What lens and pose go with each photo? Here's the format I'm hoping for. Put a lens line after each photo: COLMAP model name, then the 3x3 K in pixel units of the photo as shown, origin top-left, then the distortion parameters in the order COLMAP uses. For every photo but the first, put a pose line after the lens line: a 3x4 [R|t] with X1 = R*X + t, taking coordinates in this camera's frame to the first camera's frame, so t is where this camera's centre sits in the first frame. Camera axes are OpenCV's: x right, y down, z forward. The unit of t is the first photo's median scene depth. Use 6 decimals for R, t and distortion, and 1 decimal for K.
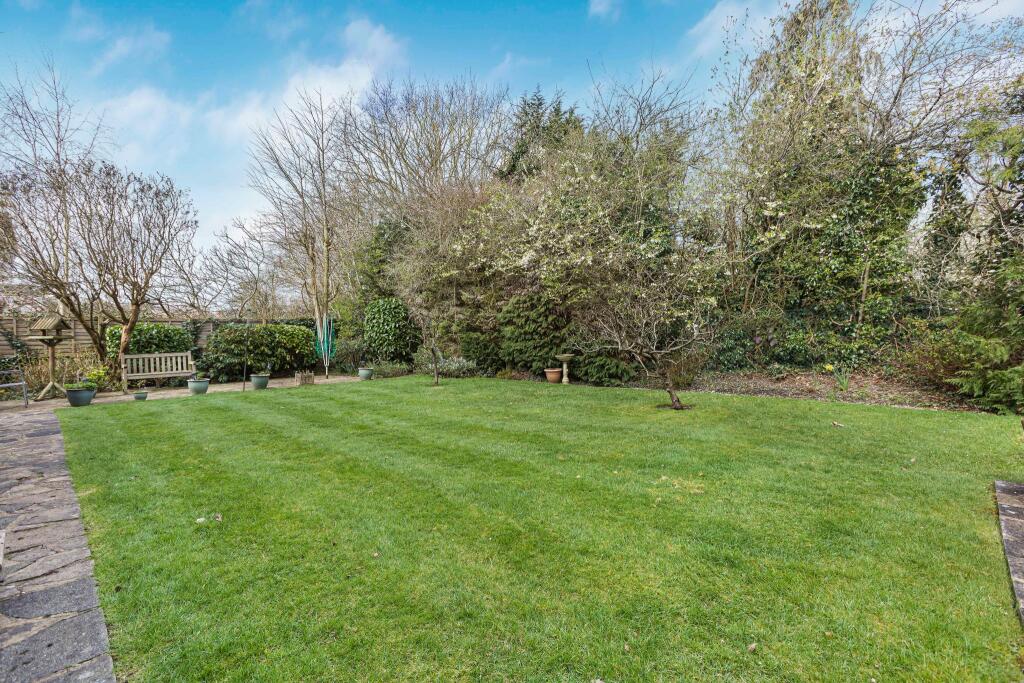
lens RADIAL K [[460.7, 0, 508.8], [0, 460.7, 341.2], [0, 0, 1]] dist [-0.001395, 0.002710]
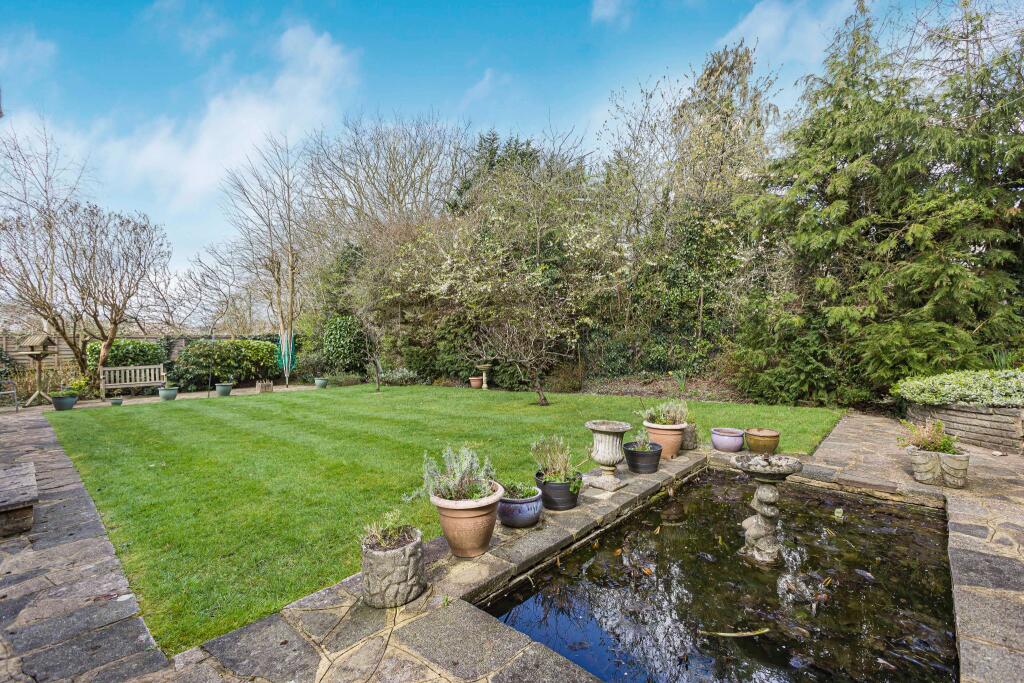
lens RADIAL K [[460.7, 0, 515.7], [0, 460.7, 341.8], [0, 0, 1]] dist [-0.001395, 0.002710]
pose [[0.999348, -0.004172, 0.035866, 0.141636], [0.005135, 0.999628, -0.026804, 0.001633], [-0.035740, 0.026971, 0.998997, -0.172604]]
